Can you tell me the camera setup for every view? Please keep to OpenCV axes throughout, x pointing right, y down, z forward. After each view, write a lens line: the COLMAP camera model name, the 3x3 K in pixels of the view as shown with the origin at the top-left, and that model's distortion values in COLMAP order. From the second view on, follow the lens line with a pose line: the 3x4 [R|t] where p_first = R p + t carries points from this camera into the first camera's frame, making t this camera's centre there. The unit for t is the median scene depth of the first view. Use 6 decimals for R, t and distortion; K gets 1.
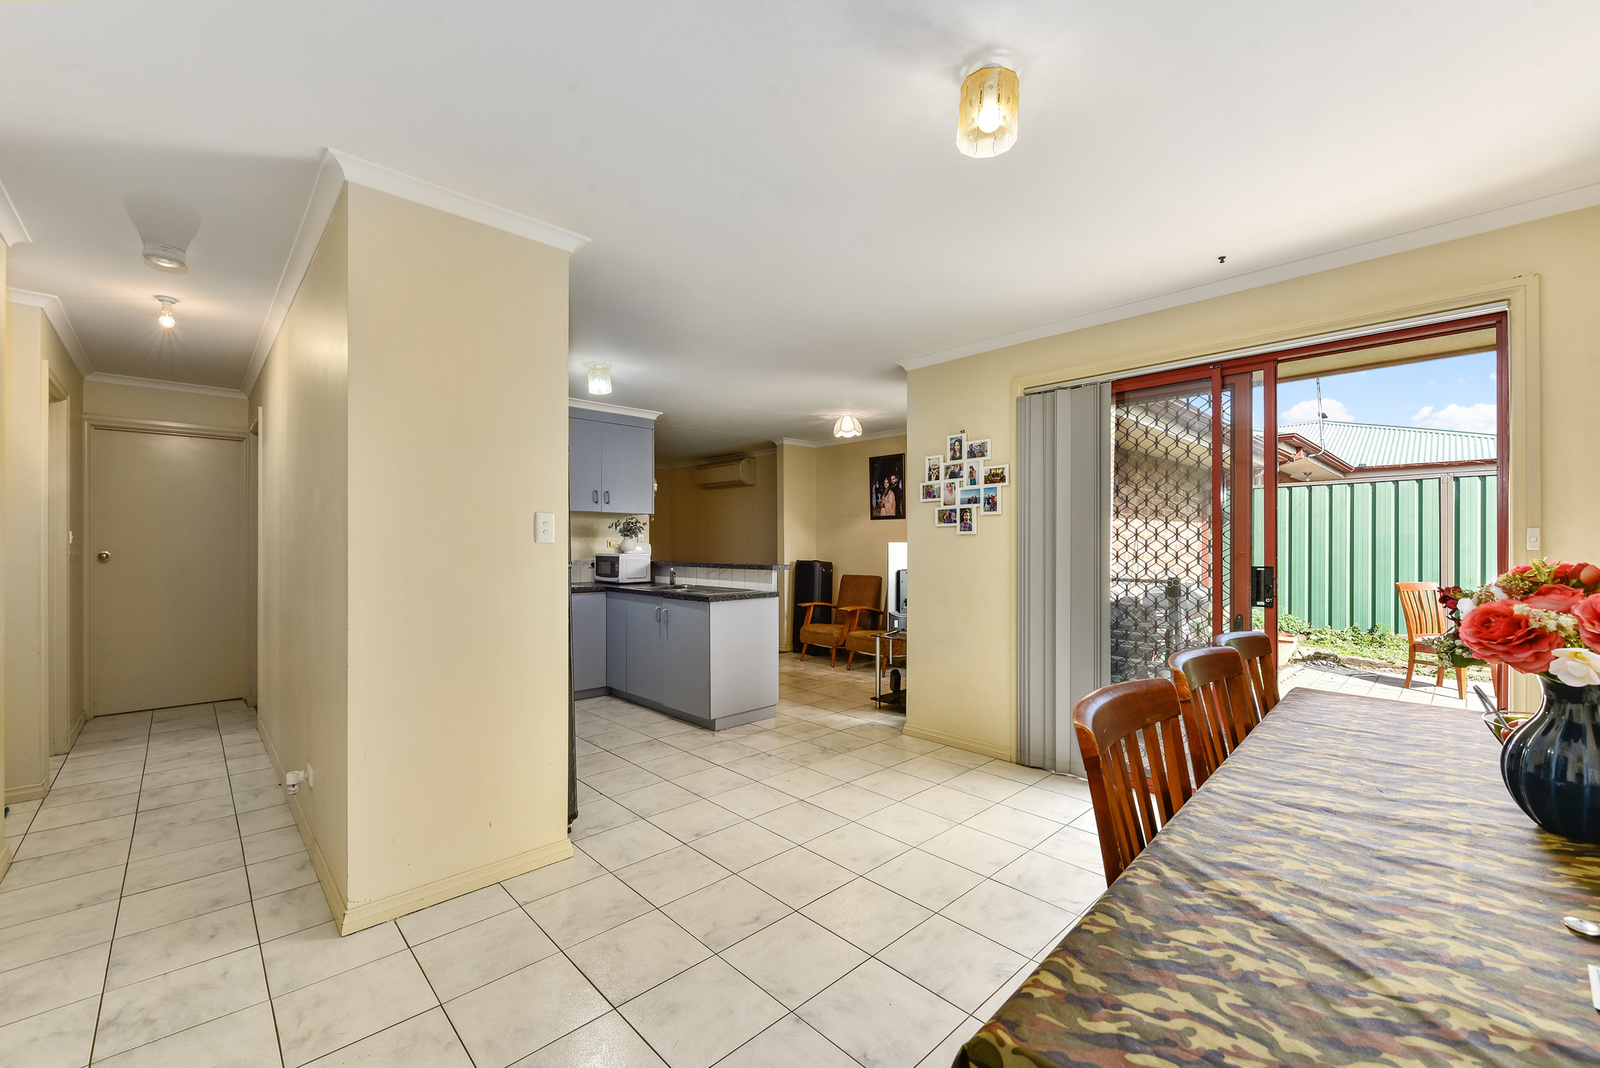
lens RADIAL K [[646.7, 0, 800.0], [0, 646.7, 534.0], [0, 0, 1]] dist [0.000535, 0.000084]
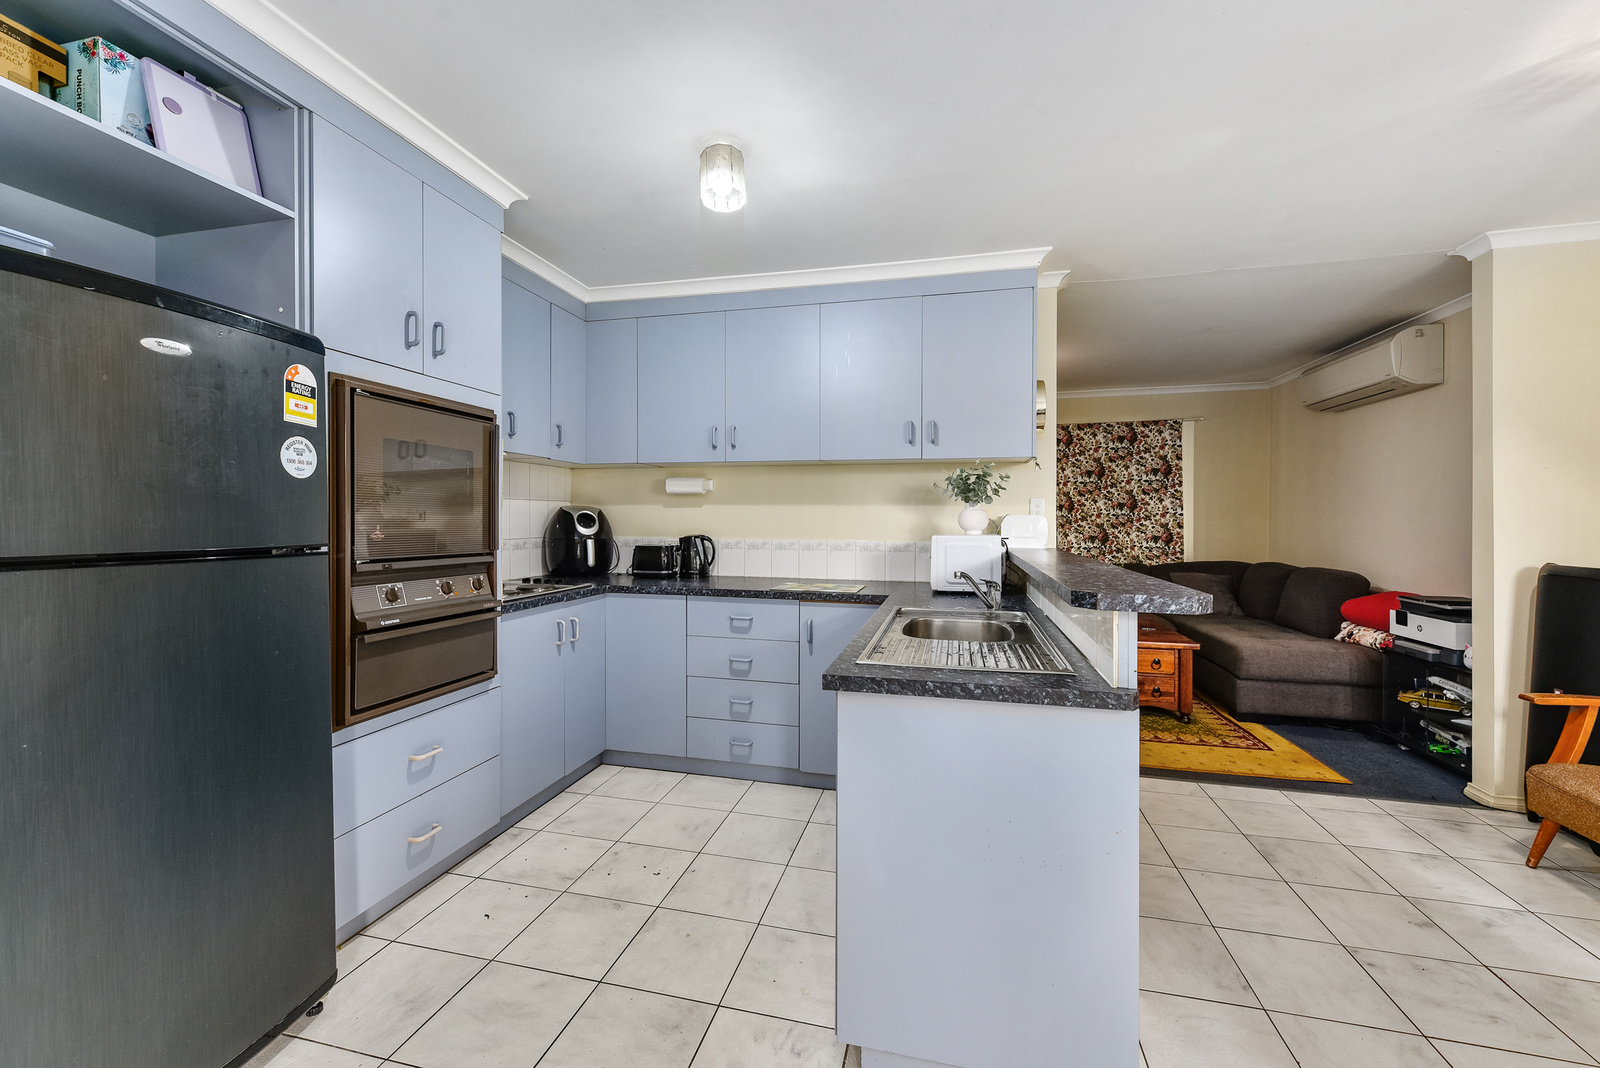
lens RADIAL K [[639.1, 0, 797.0], [0, 639.1, 523.0], [0, 0, 1]] dist [0.000618, 0.000048]
pose [[0.532284, 0.003954, -0.846557, 0.074489], [0.008622, 0.999912, 0.010092, 0.010793], [0.846522, -0.012671, 0.532203, 0.465983]]
